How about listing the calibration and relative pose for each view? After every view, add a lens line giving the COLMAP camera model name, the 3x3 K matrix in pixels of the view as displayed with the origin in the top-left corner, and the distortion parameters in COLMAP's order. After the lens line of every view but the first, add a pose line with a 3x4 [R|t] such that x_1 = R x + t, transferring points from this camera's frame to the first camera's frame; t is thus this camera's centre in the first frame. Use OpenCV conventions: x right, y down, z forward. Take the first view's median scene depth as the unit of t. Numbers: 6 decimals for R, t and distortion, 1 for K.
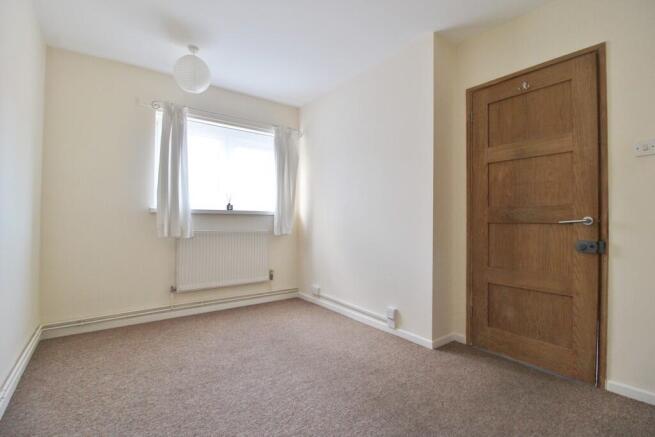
lens RADIAL K [[303.4, 0, 324.6], [0, 303.4, 216.2], [0, 0, 1]] dist [-0.001584, -0.012690]
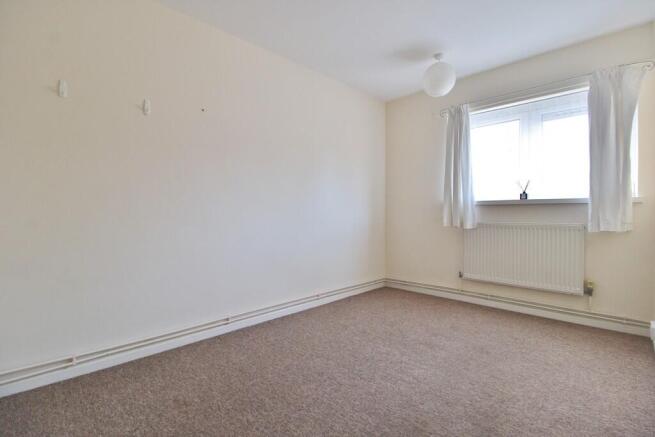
lens RADIAL K [[303.4, 0, 324.6], [0, 303.4, 216.2], [0, 0, 1]] dist [-0.001584, -0.012690]
pose [[0.147421, 0.006139, -0.989055, 0.511870], [0.014103, 0.999866, 0.008308, 0.013597], [0.988973, -0.015173, 0.147314, 0.354960]]
